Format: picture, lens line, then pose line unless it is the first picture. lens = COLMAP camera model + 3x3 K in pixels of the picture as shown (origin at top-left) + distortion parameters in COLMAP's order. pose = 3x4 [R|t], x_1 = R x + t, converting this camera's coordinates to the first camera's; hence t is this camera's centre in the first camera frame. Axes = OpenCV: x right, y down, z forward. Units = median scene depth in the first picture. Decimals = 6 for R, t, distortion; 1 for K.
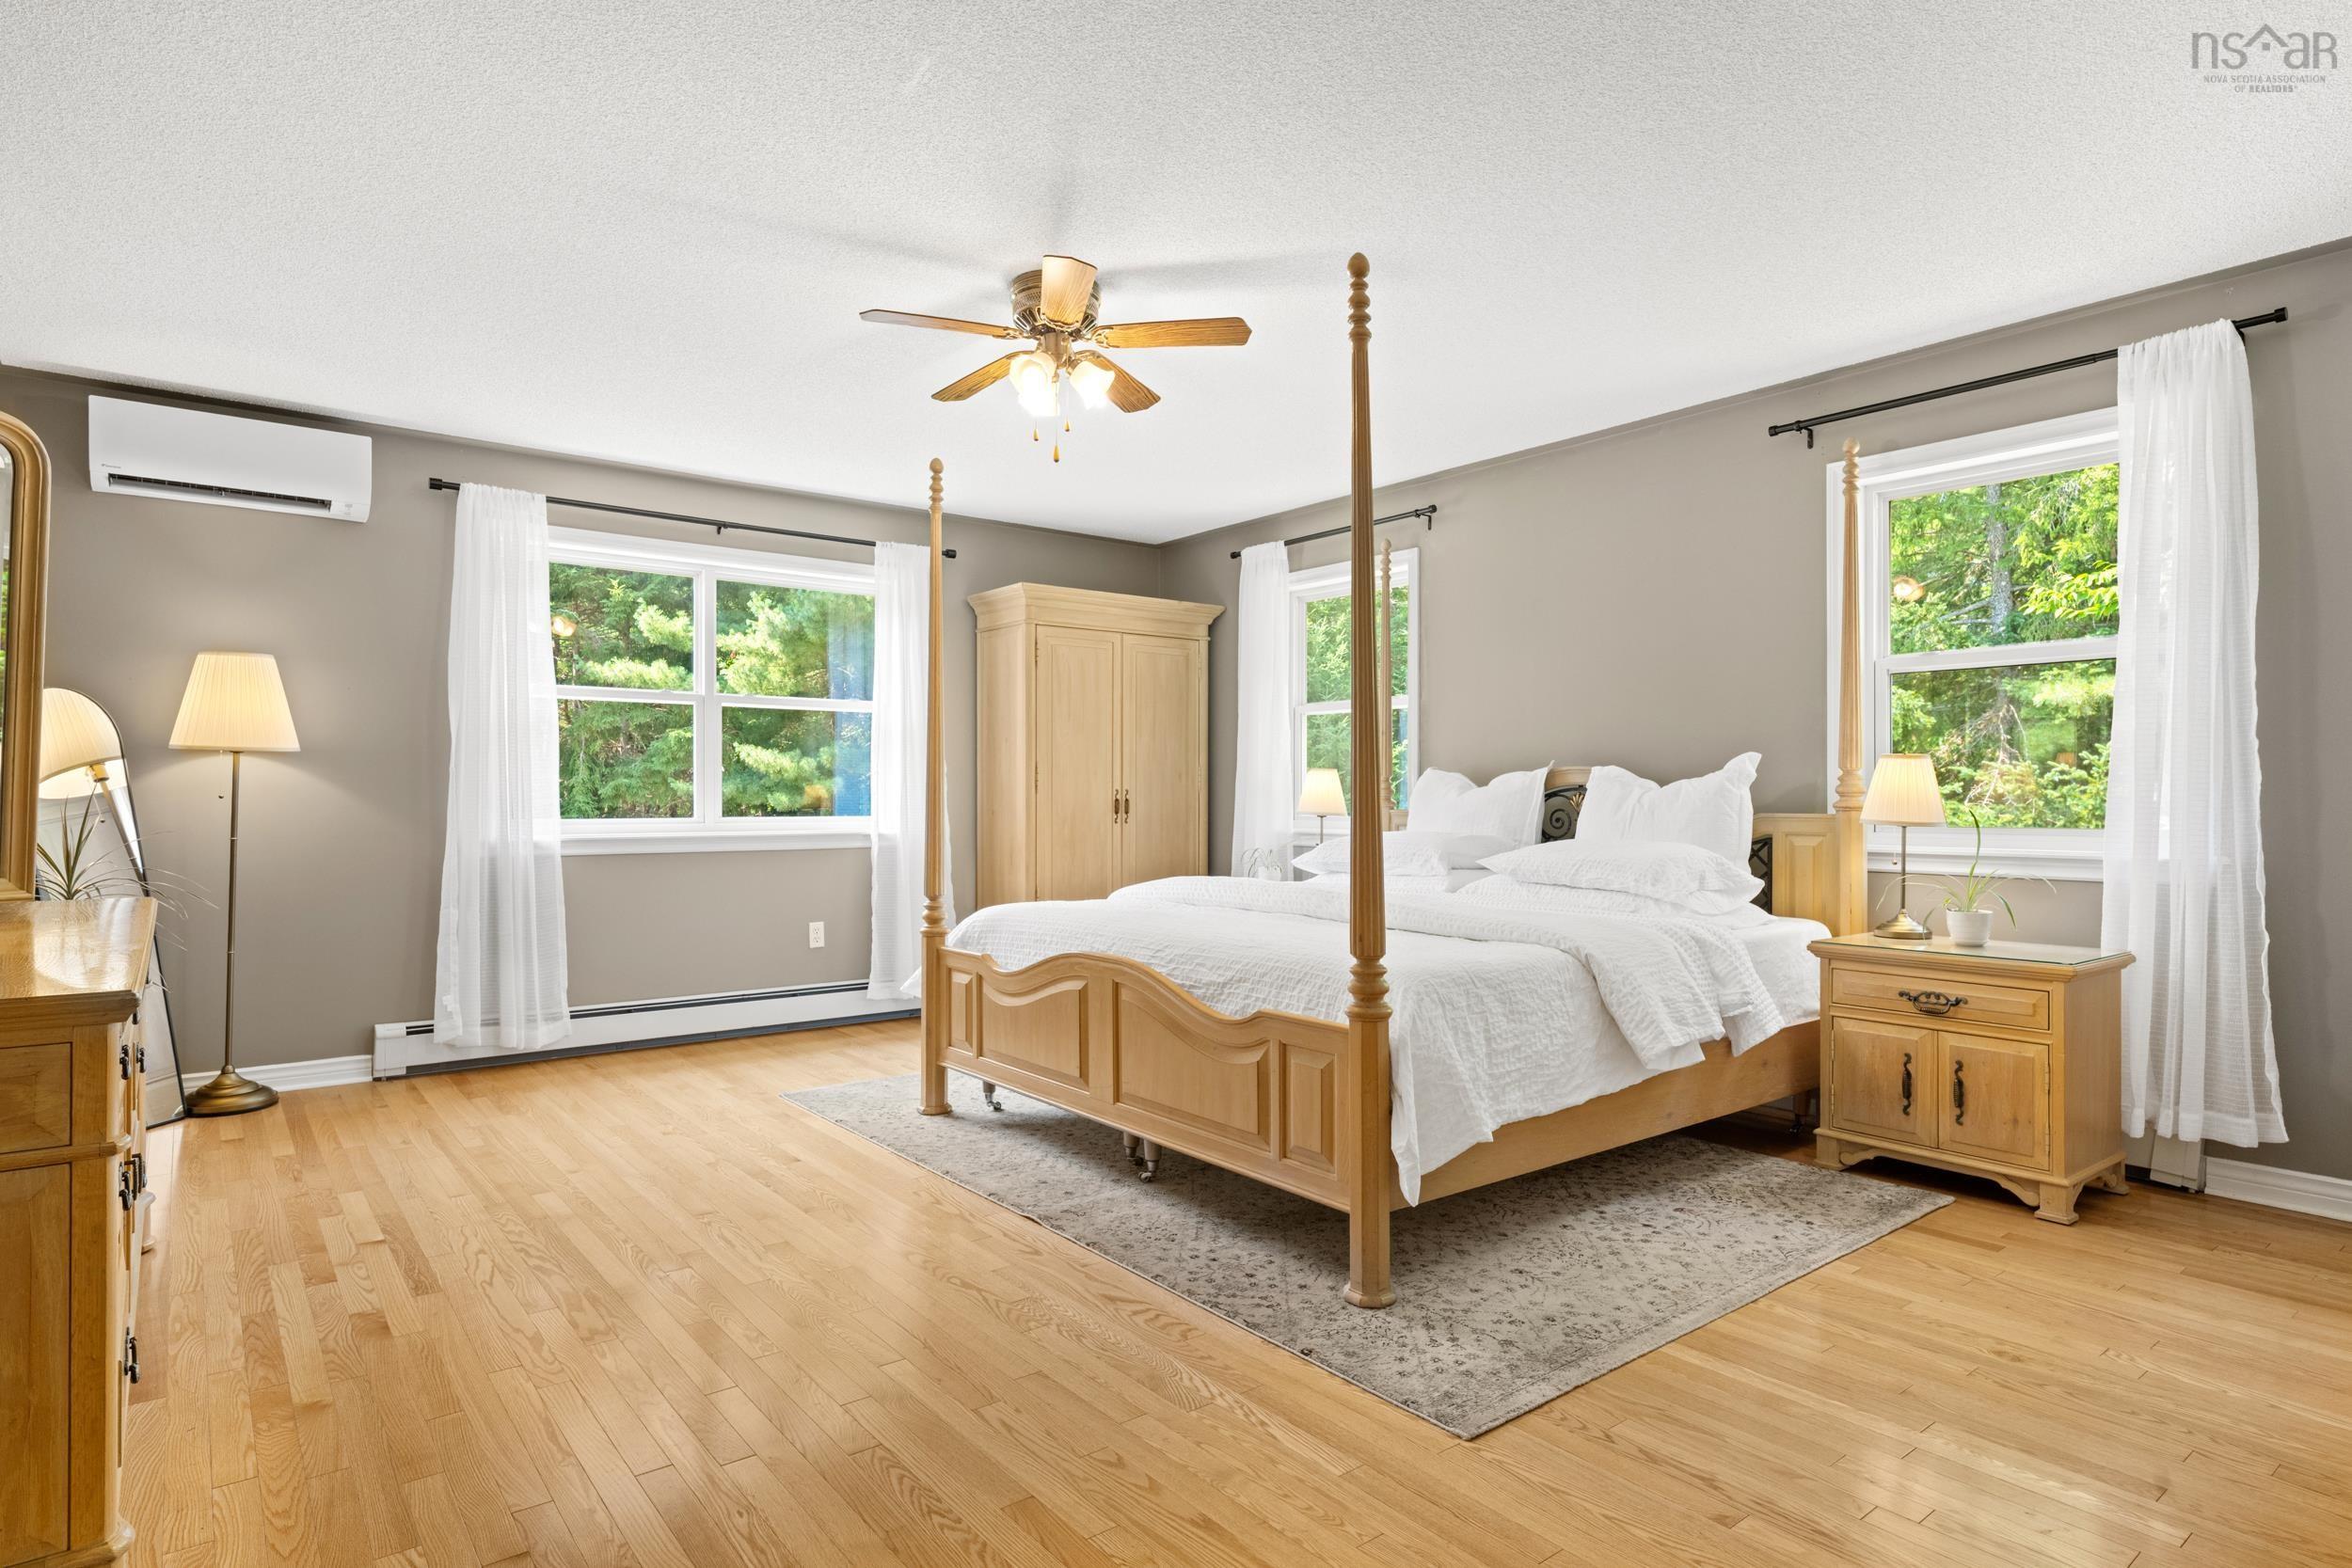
lens RADIAL K [[1251.5, 0, 1169.0], [0, 1251.5, 783.0], [0, 0, 1]] dist [0.001154, -0.000046]
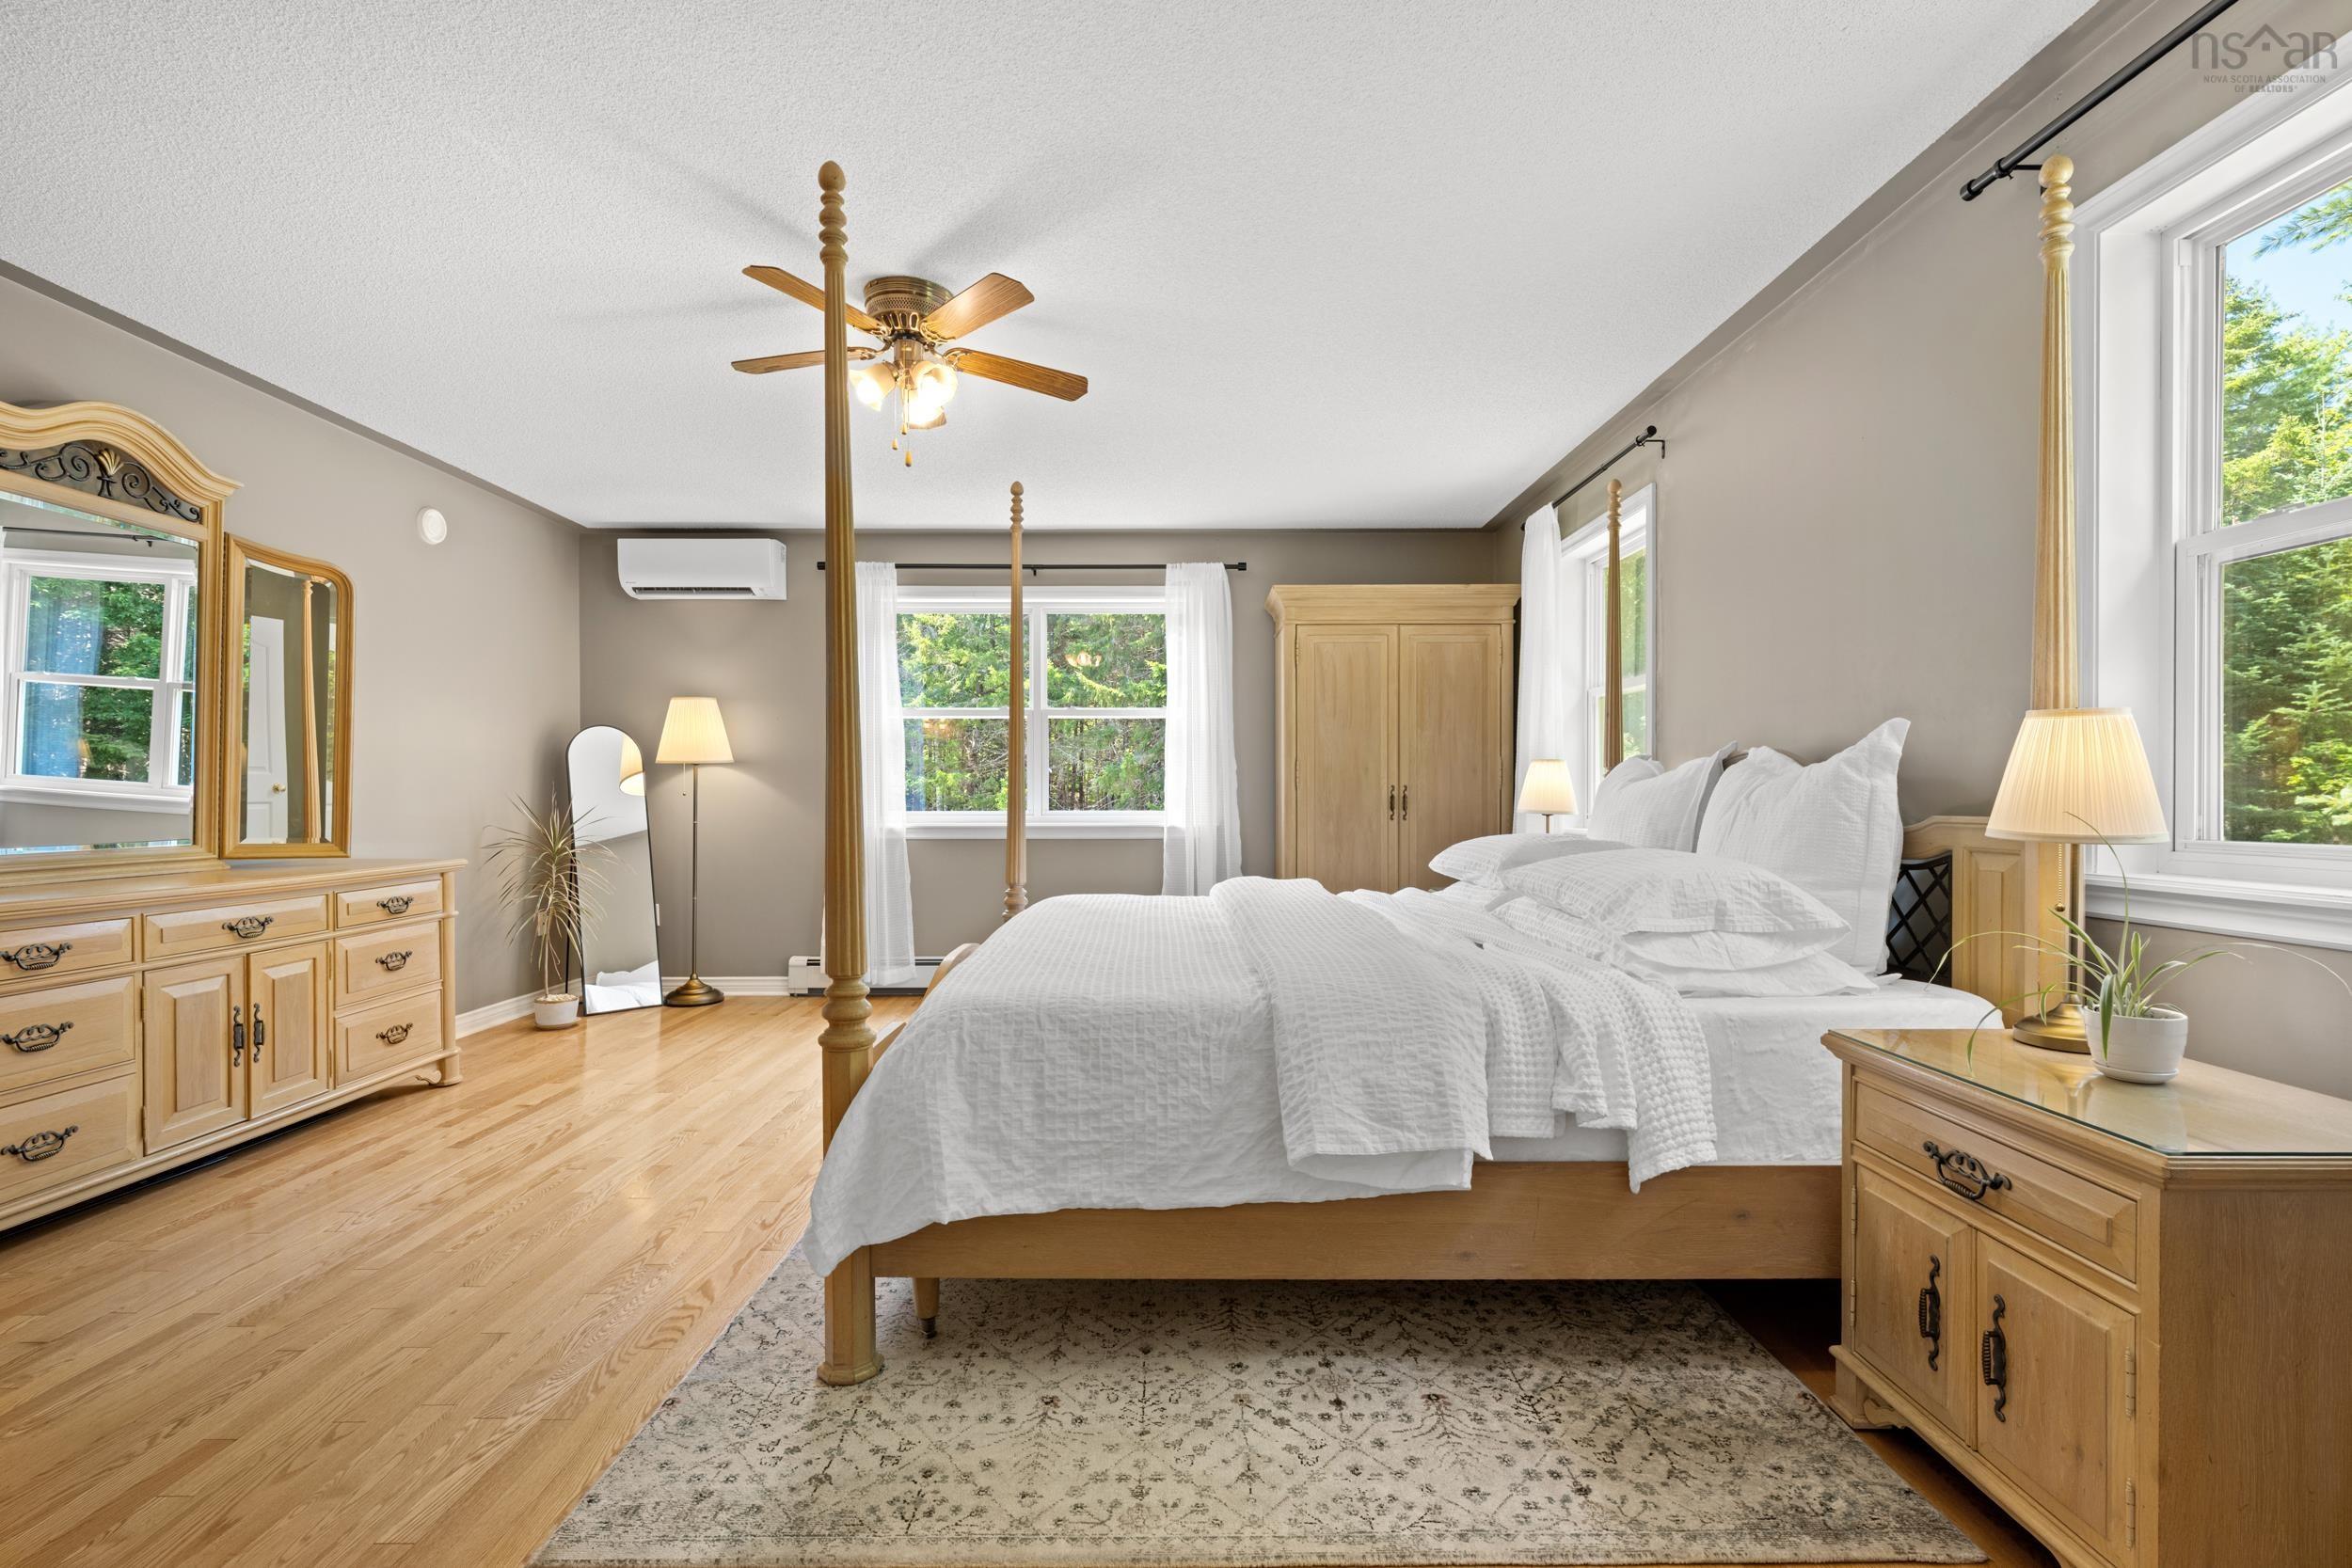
lens RADIAL K [[1071.5, 0, 1181.0], [0, 1071.5, 792.3], [0, 0, 1]] dist [0.000121, 0.000038]
pose [[0.791944, -0.003216, -0.610585, 0.624759], [0.008575, 0.999946, 0.005856, 0.007766], [0.610533, -0.009873, 0.791929, 0.438017]]
